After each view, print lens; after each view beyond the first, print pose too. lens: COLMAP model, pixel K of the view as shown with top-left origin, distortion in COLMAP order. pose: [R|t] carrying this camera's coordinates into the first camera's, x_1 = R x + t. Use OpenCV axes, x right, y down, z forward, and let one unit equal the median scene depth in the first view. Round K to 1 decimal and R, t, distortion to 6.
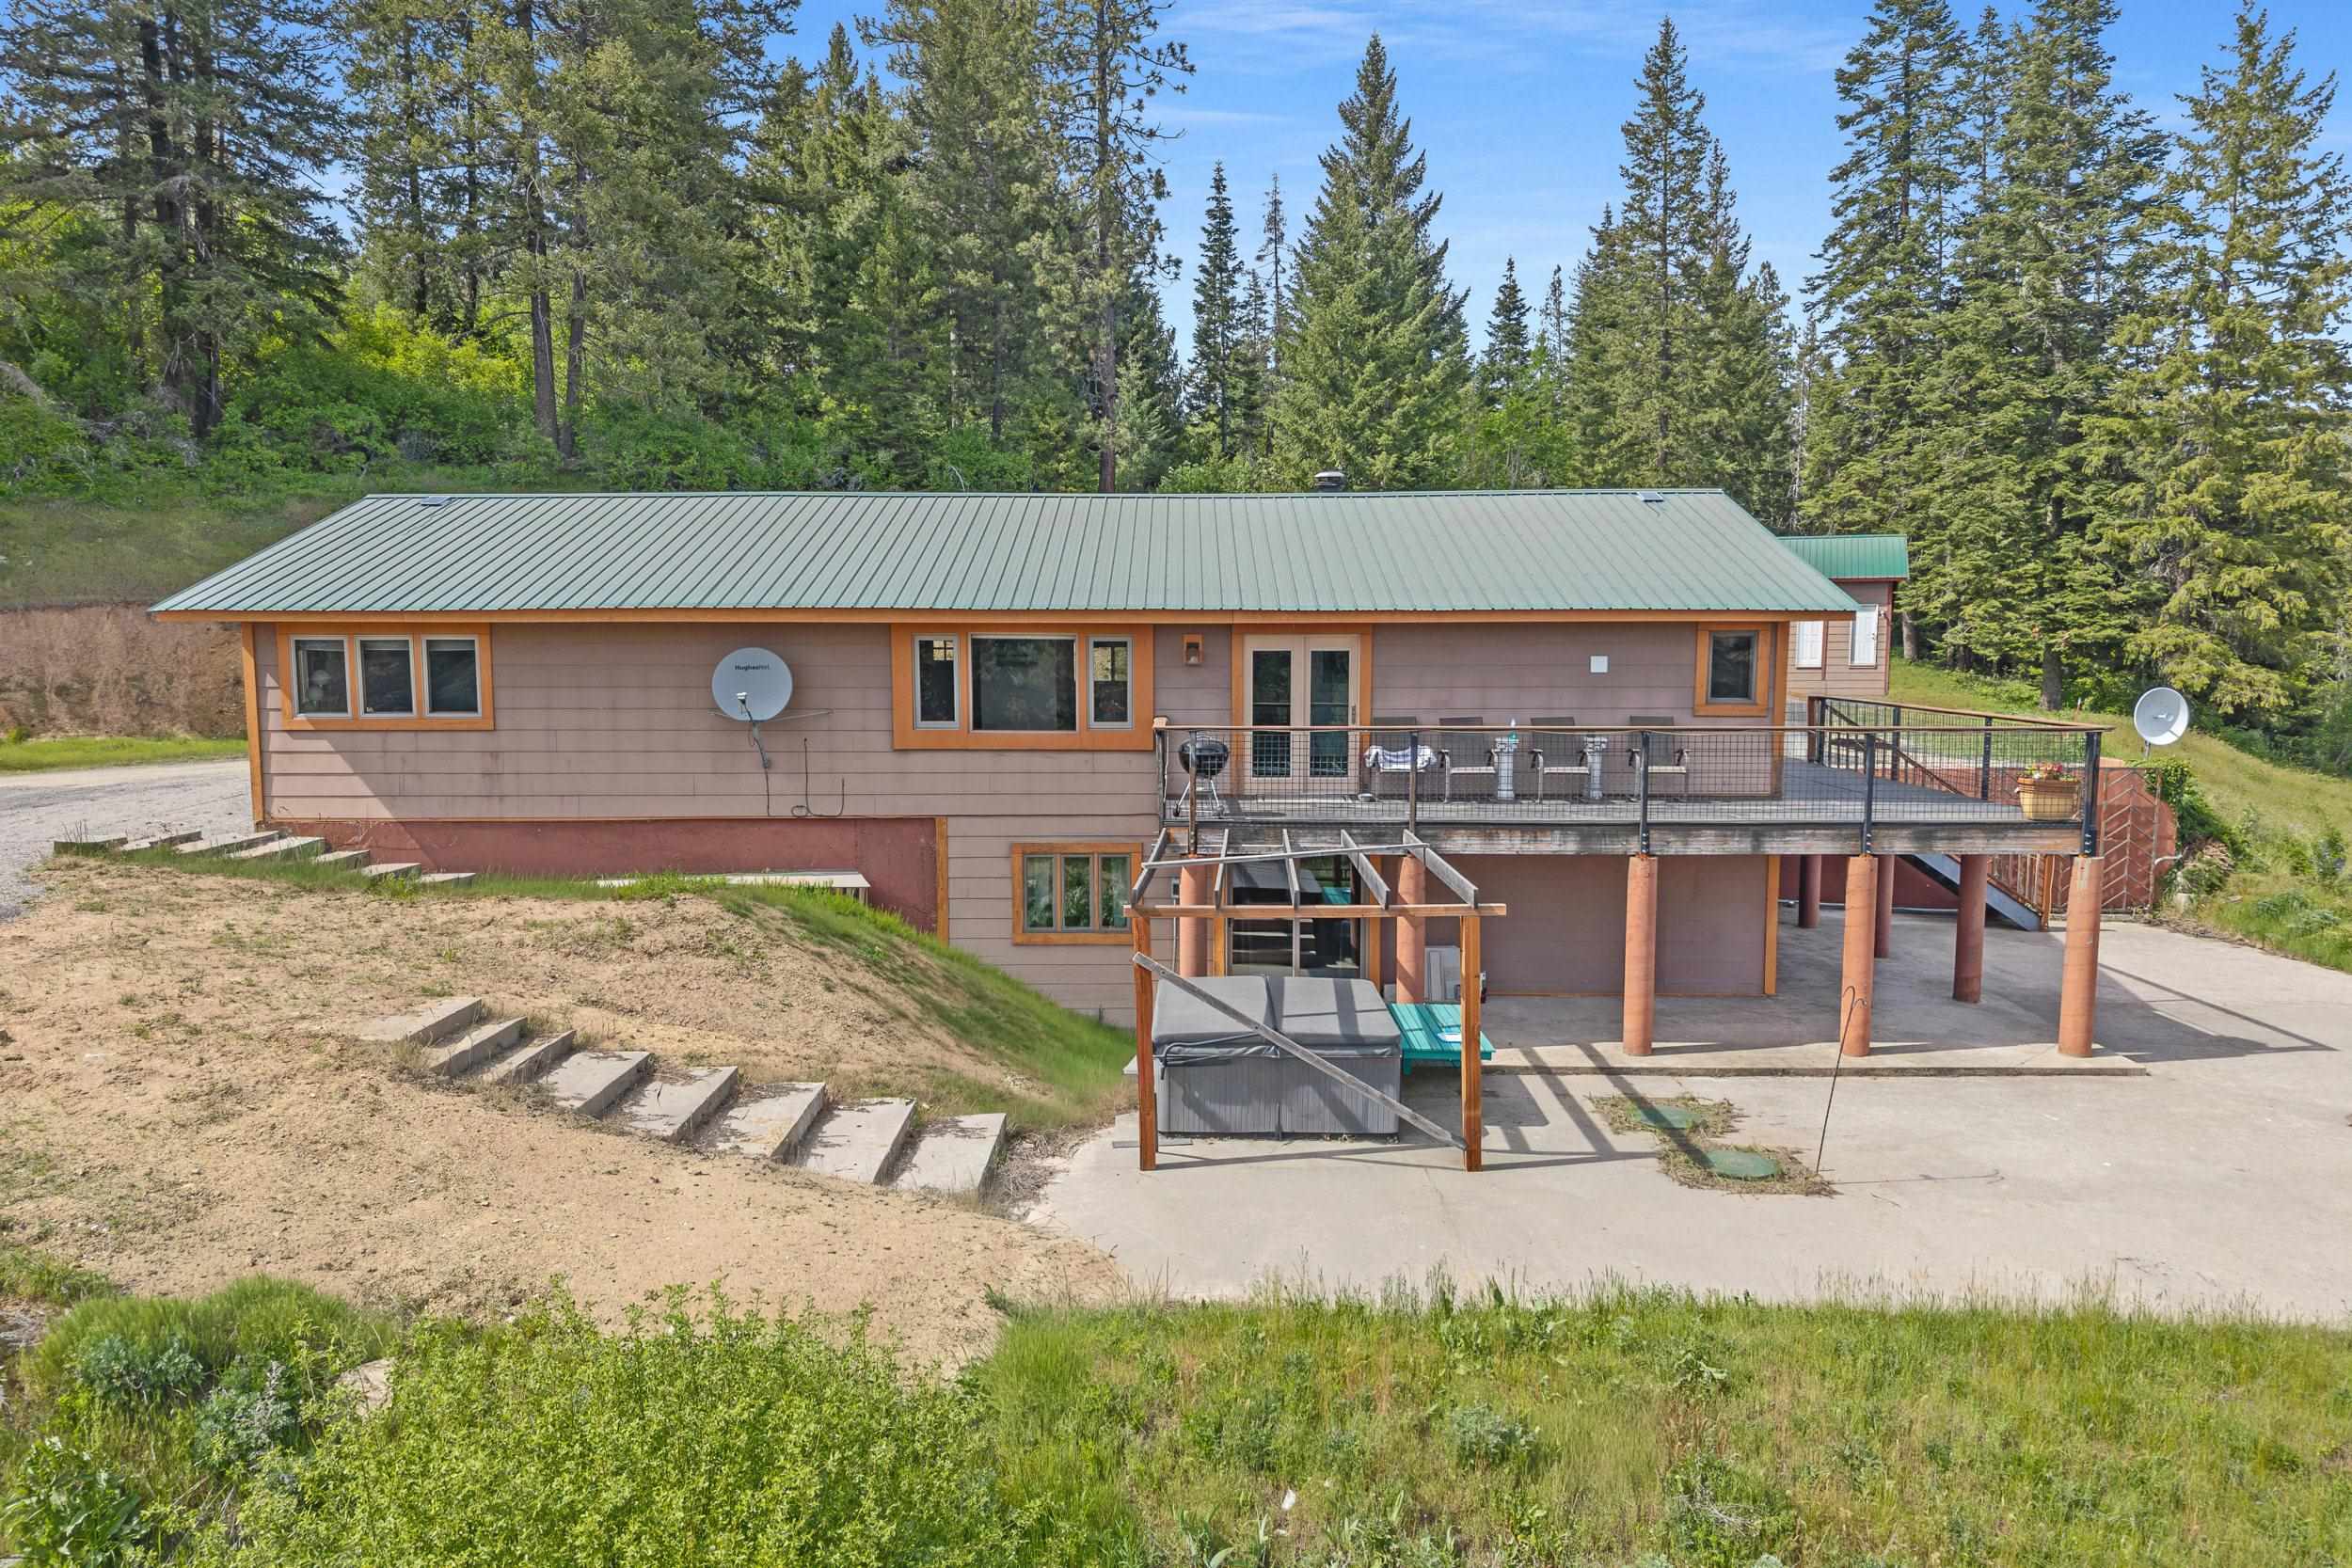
lens RADIAL K [[1556.0, 0, 1165.0], [0, 1556.0, 785.7], [0, 0, 1]] dist [-0.008444, -0.007402]
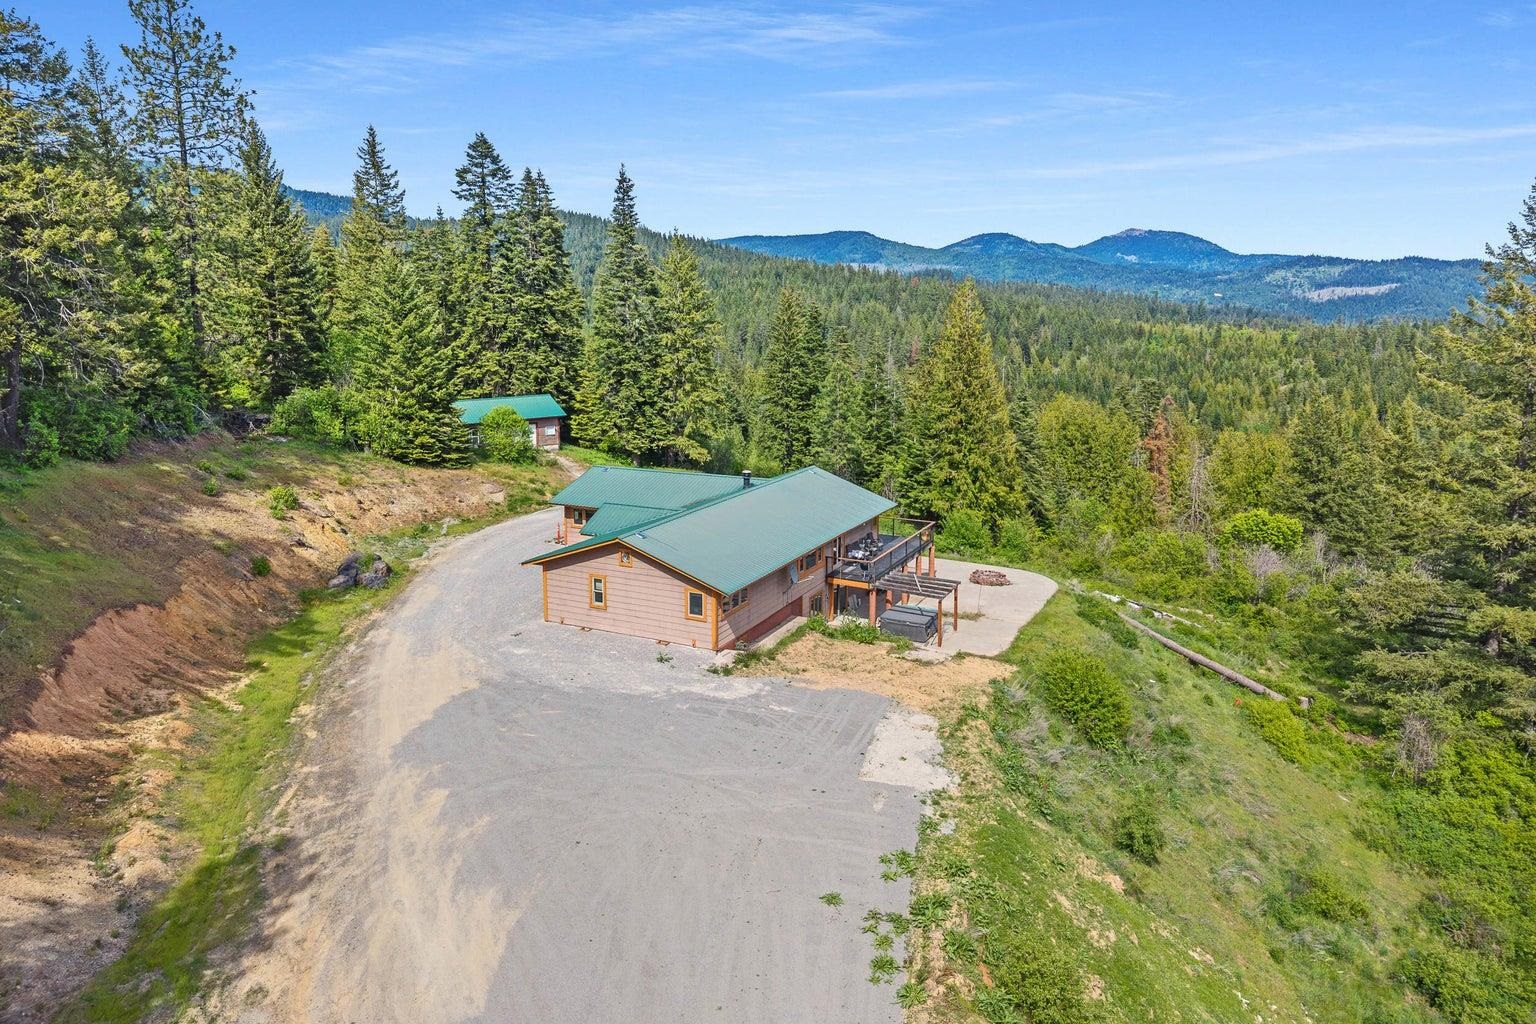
lens RADIAL K [[1016.3, 0, 774.6], [0, 1016.3, 509.6], [0, 0, 1]] dist [-0.008444, -0.007402]
pose [[0.410904, -0.177850, 0.894163, -0.993693], [0.082635, 0.984016, 0.157748, -0.246974], [-0.907926, 0.009070, 0.419033, 0.000787]]
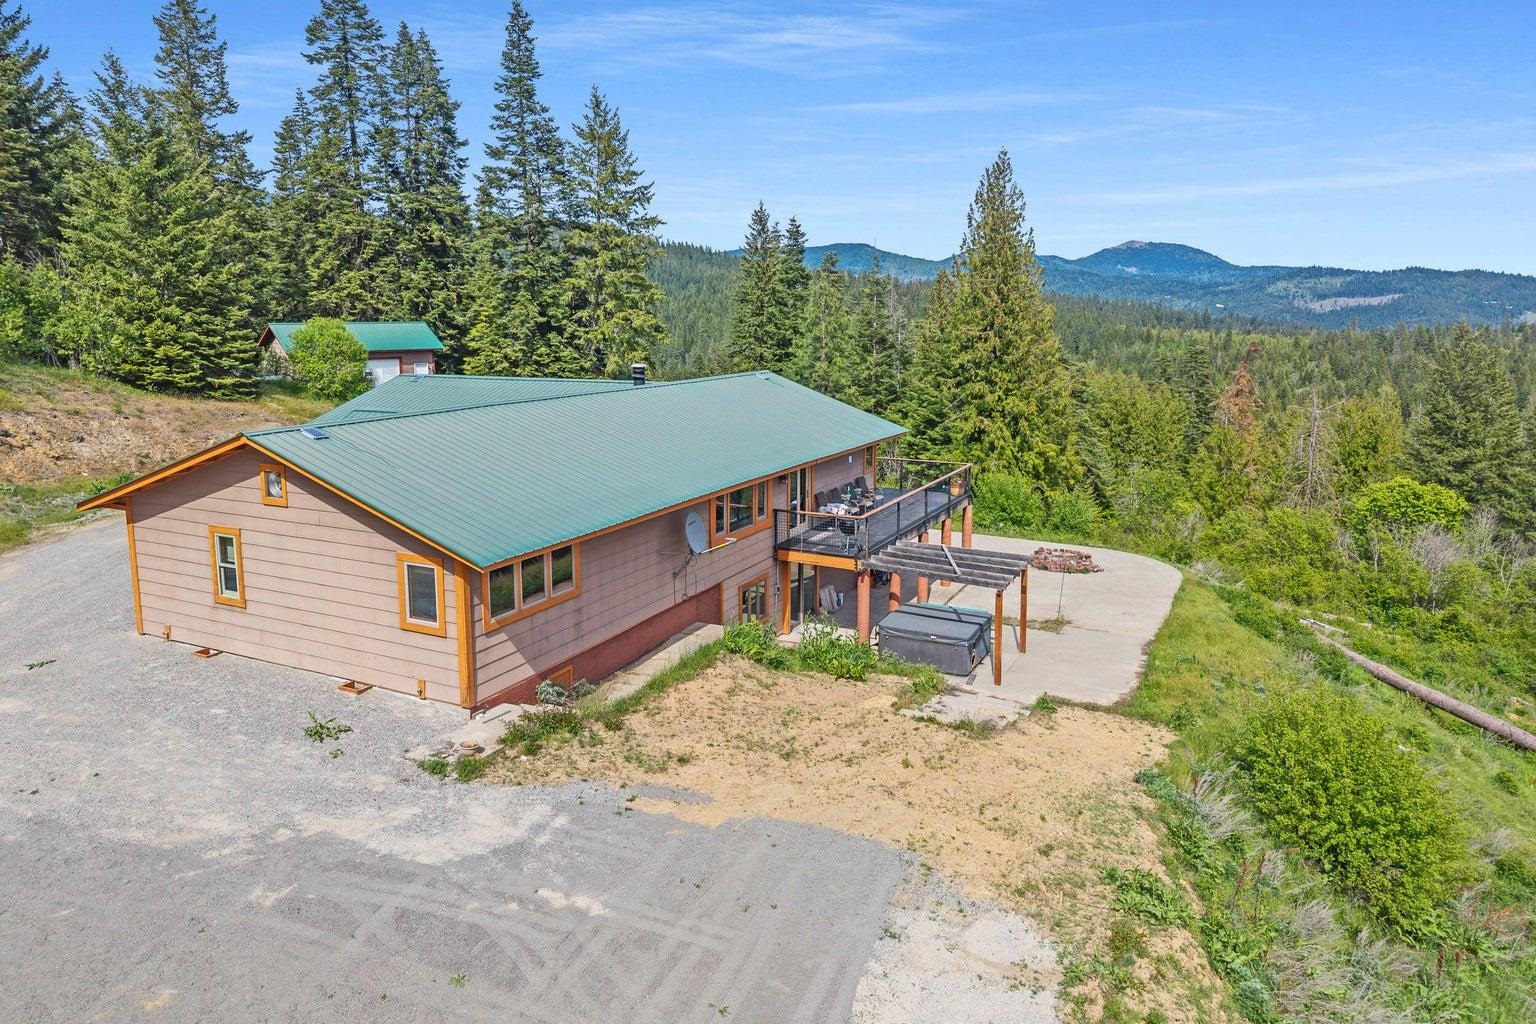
lens RADIAL K [[1016.3, 0, 766.7], [0, 1016.3, 508.2], [0, 0, 1]] dist [-0.008444, -0.007402]
pose [[0.418979, -0.166860, 0.892533, -0.509592], [0.085920, 0.985845, 0.143971, -0.102591], [-0.903922, 0.016365, 0.427384, 0.170414]]
